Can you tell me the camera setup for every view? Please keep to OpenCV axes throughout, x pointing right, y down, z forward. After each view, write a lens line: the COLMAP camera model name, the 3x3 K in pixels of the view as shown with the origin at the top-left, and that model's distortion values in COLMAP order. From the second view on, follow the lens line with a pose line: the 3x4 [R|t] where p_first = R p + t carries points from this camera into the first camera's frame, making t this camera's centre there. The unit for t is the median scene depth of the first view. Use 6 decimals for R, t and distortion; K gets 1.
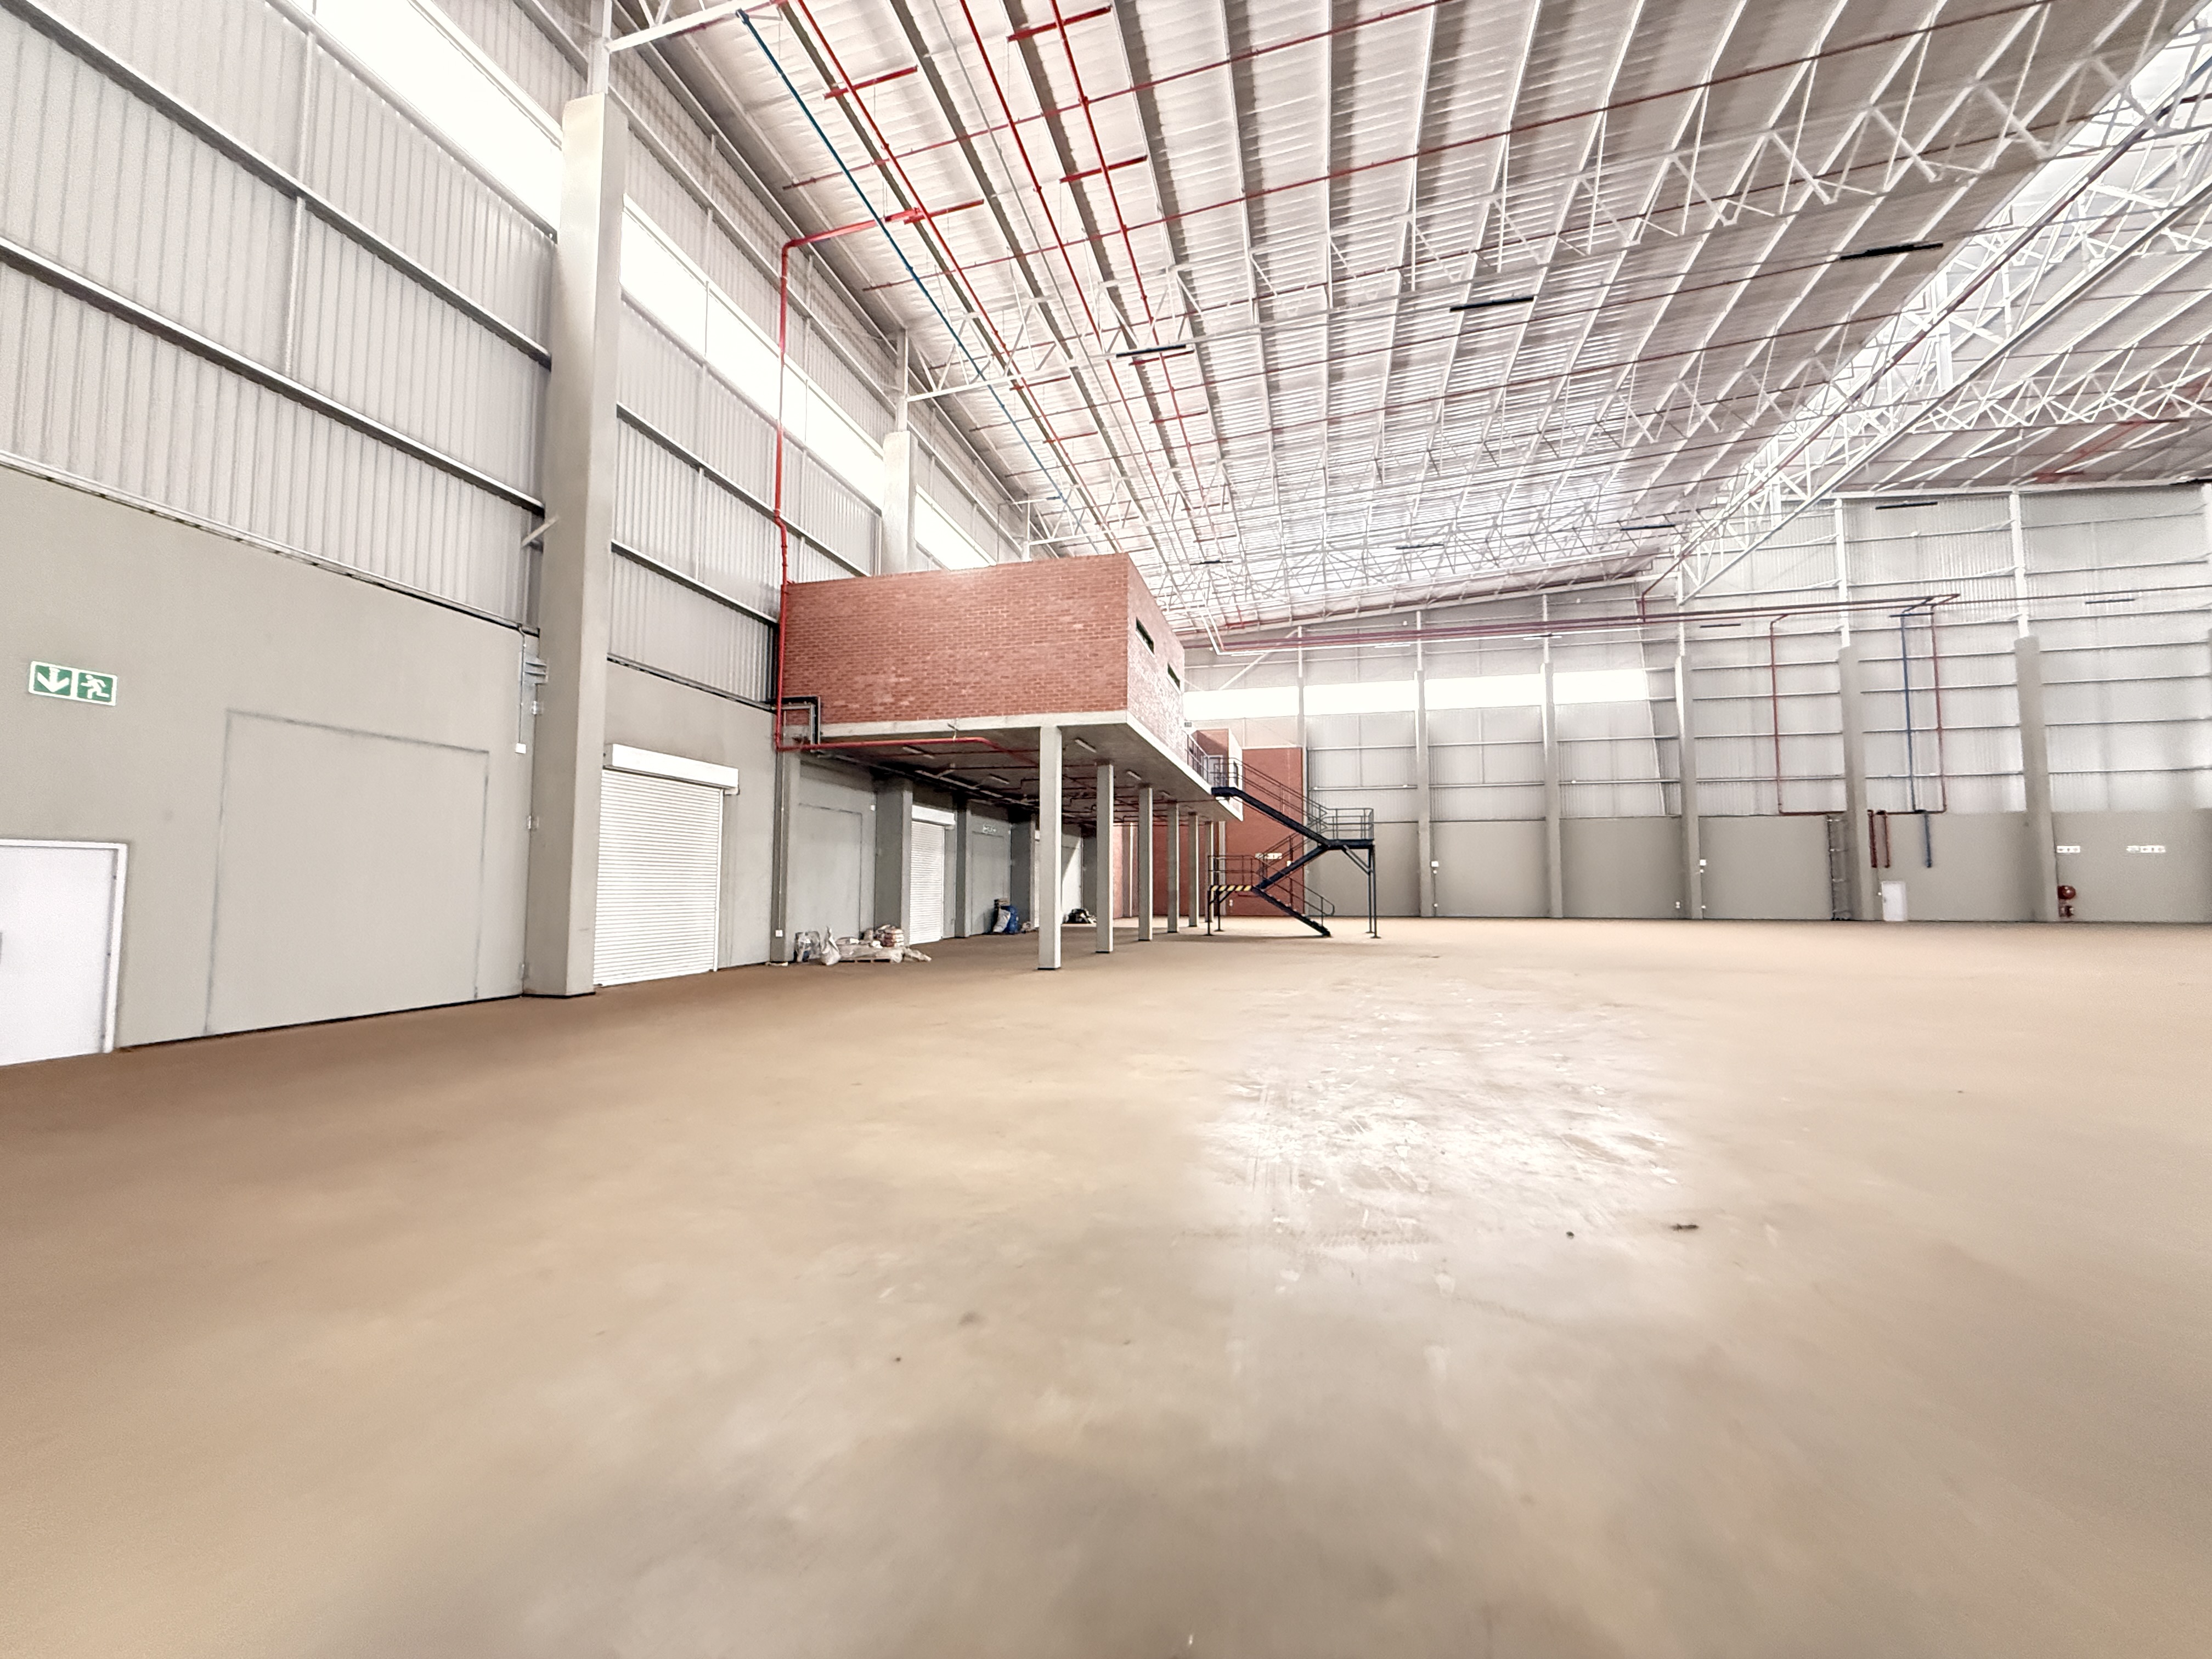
lens RADIAL K [[899.3, 0, 1093.4], [0, 899.3, 819.2], [0, 0, 1]] dist [-0.005468, 0.001106]
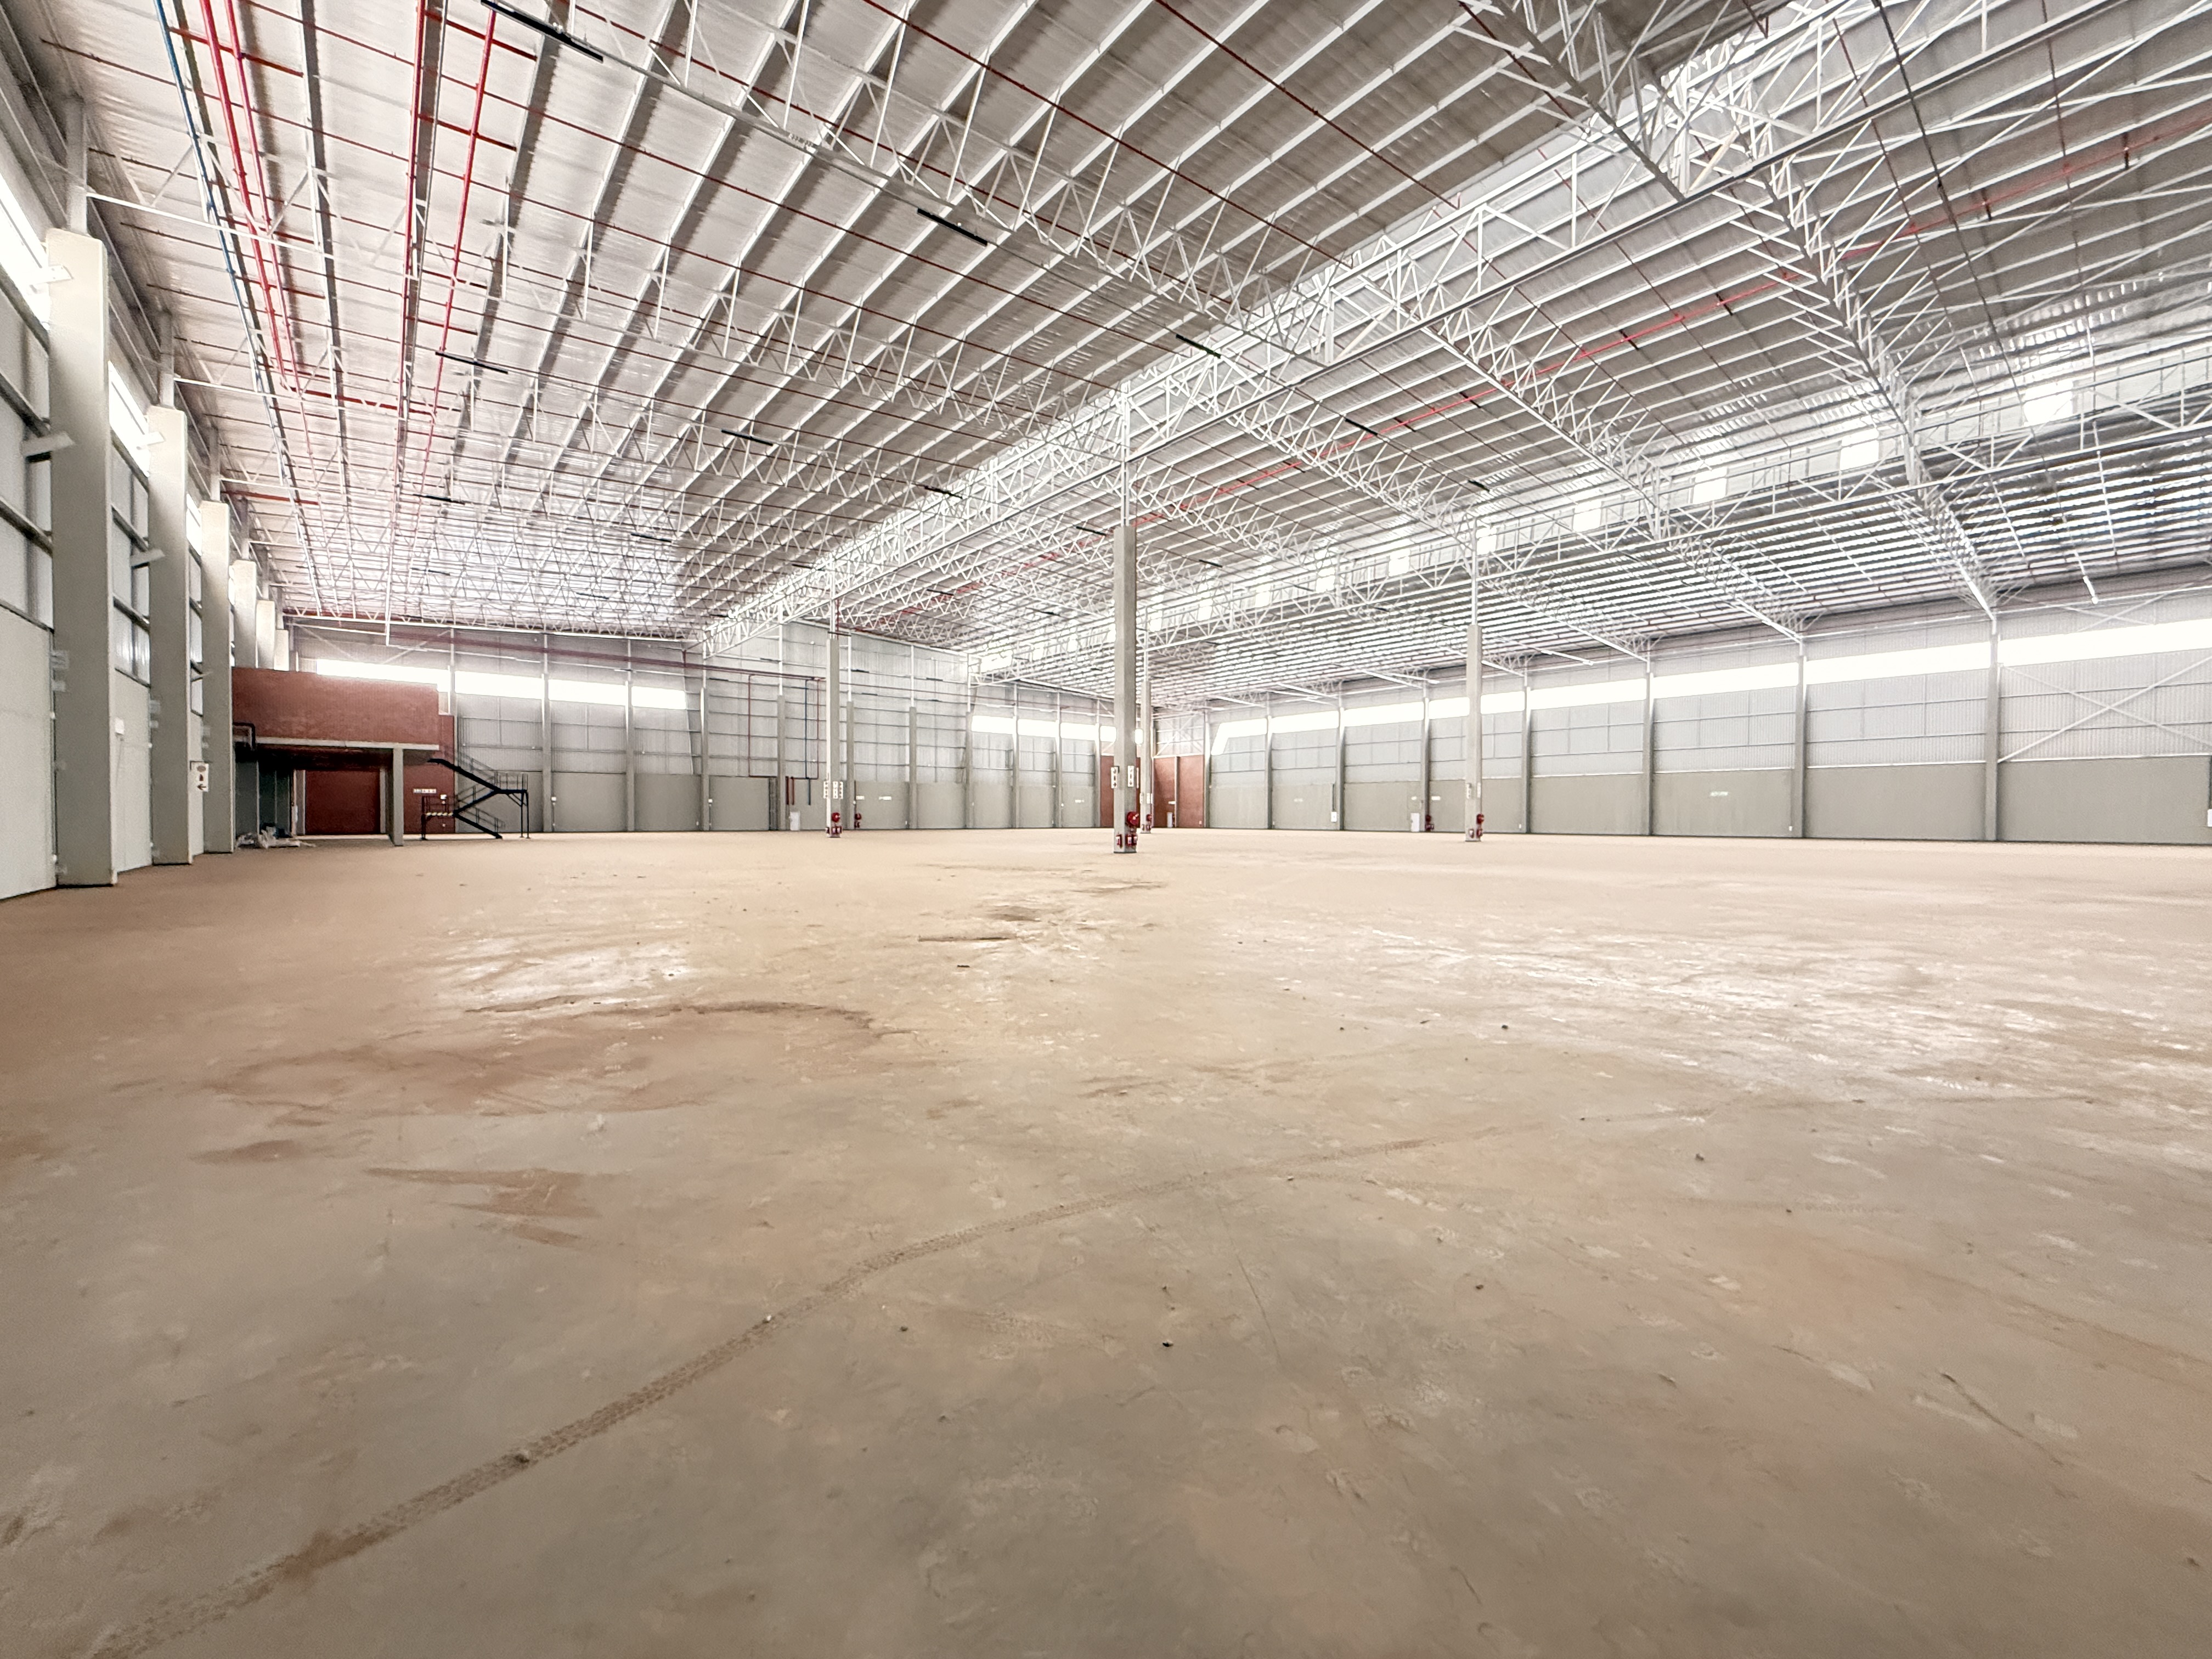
lens RADIAL K [[895.3, 0, 1097.7], [0, 895.3, 826.6], [0, 0, 1]] dist [0.011760, 0.000089]
pose [[0.604629, -0.010280, 0.796441, -0.498535], [-0.060675, 0.996417, 0.058924, -0.086797], [-0.794193, -0.083951, 0.601839, -1.185578]]
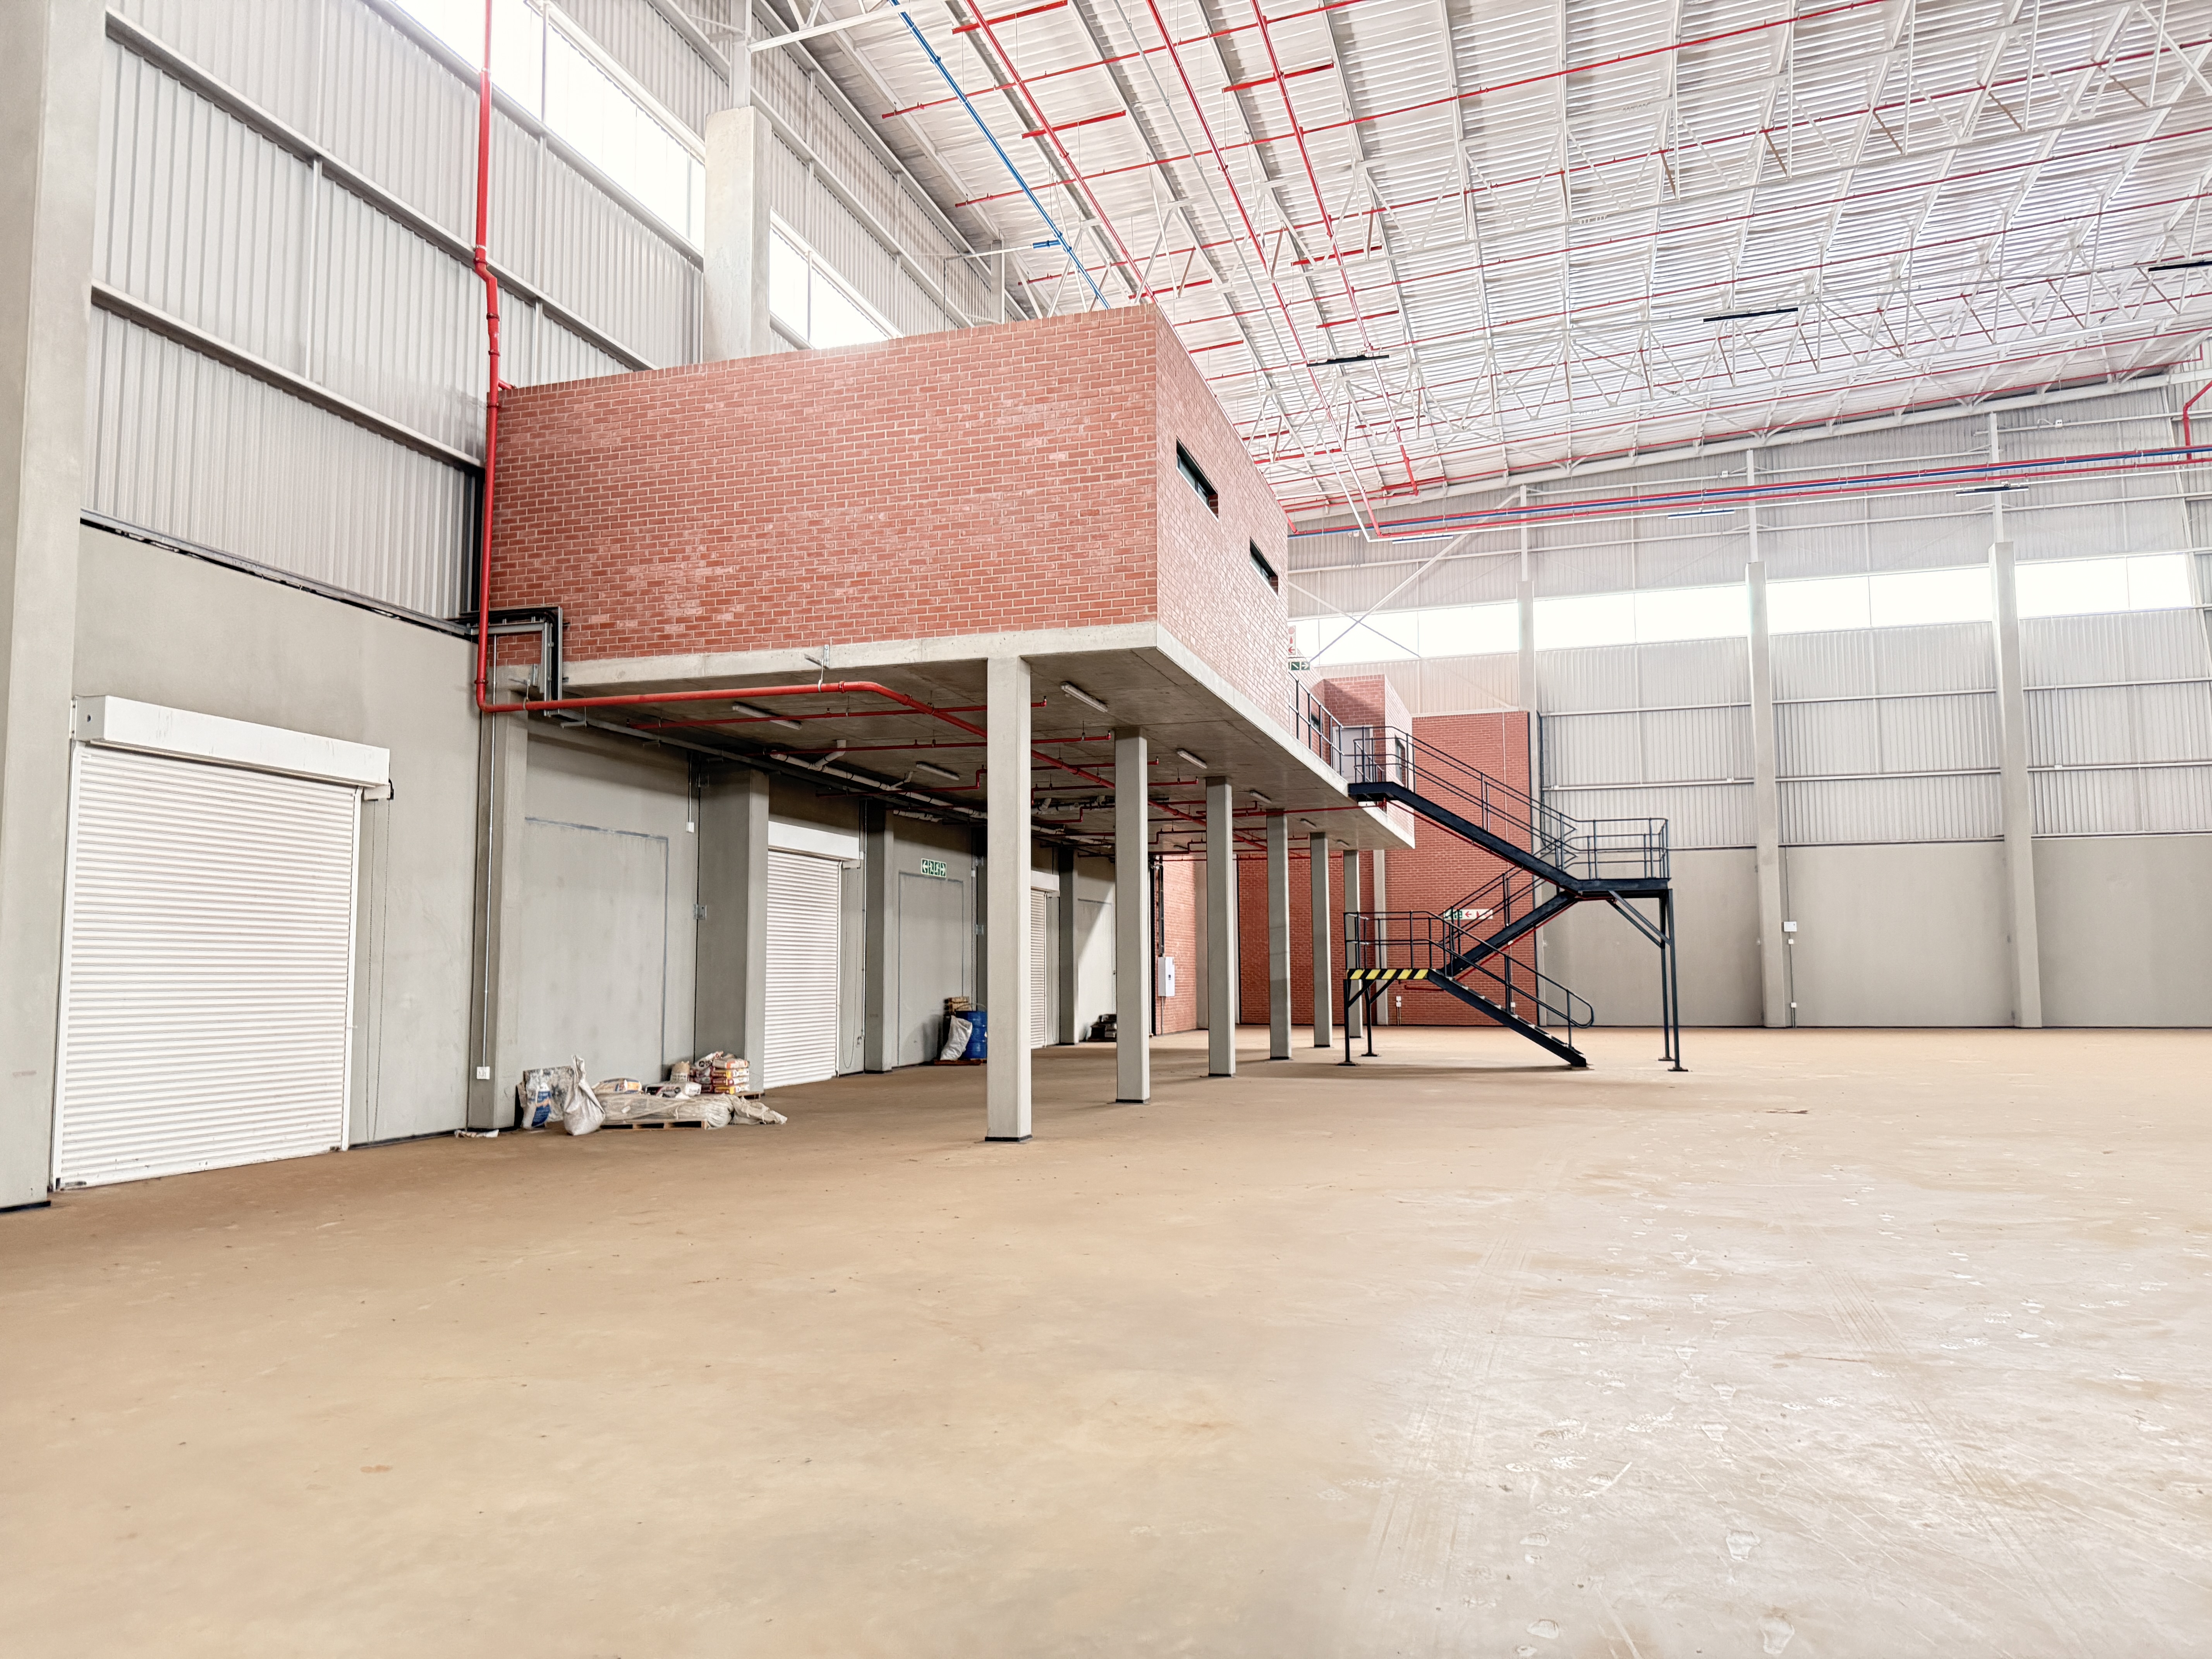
lens RADIAL K [[1582.7, 0, 1085.5], [0, 1582.7, 834.3], [0, 0, 1]] dist [0.055549, -0.080763]
pose [[0.998713, -0.012661, -0.049105, 0.022134], [0.012048, 0.999846, -0.012759, 0.004736], [0.049259, 0.012151, 0.998712, 0.067761]]
